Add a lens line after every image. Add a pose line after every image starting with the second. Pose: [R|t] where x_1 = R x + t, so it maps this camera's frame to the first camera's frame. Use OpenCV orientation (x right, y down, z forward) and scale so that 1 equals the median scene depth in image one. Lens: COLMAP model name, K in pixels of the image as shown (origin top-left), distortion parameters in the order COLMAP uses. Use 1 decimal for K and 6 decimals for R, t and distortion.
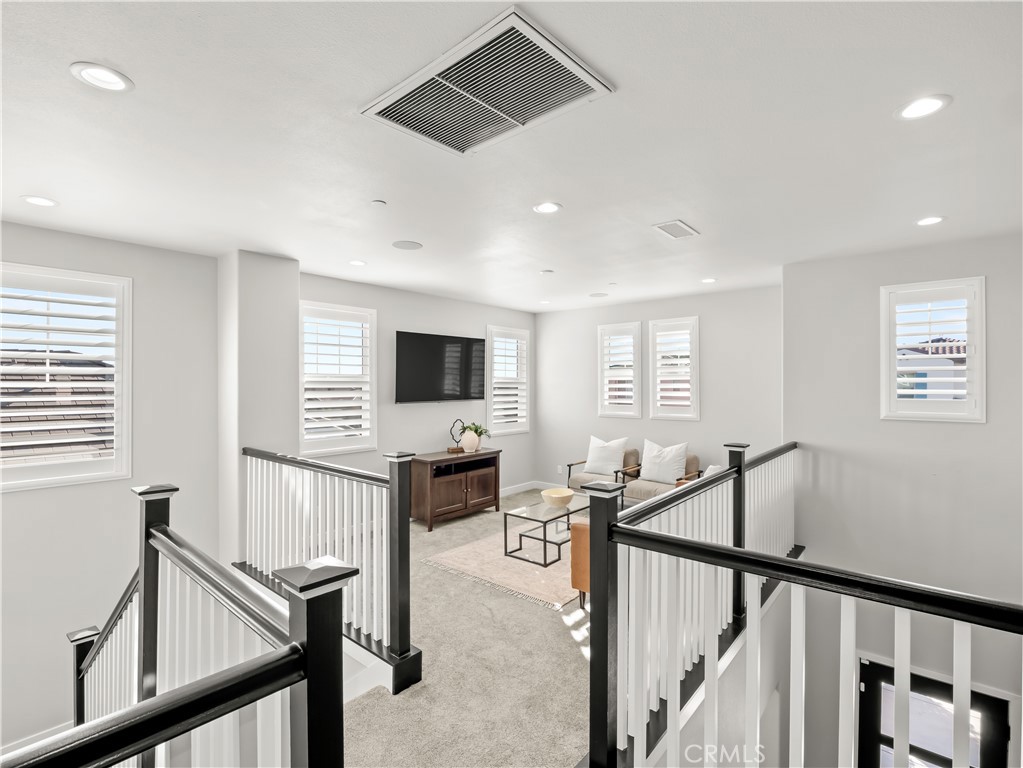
lens RADIAL K [[499.3, 0, 510.0], [0, 499.3, 388.3], [0, 0, 1]] dist [-0.028218, 0.007572]
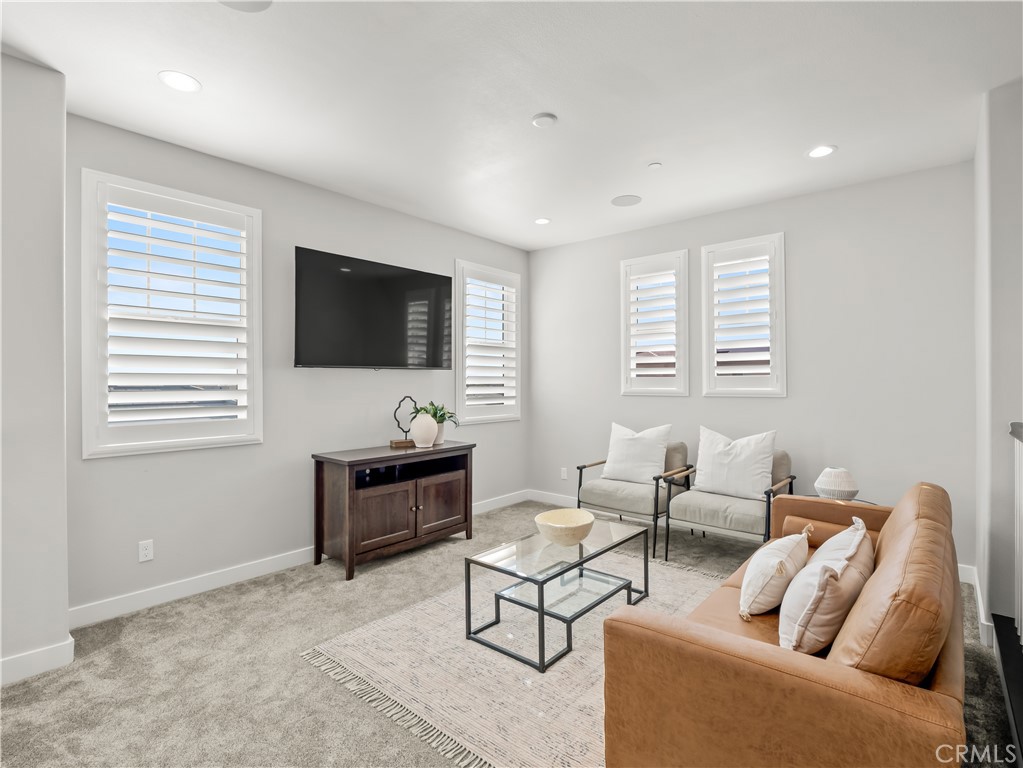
lens RADIAL K [[515.8, 0, 508.1], [0, 515.8, 390.3], [0, 0, 1]] dist [-0.001878, -0.000961]
pose [[0.999998, -0.002025, 0.000900, 0.026498], [0.002018, 0.999965, 0.008140, 0.050817], [-0.000916, -0.008138, 0.999966, 0.347285]]
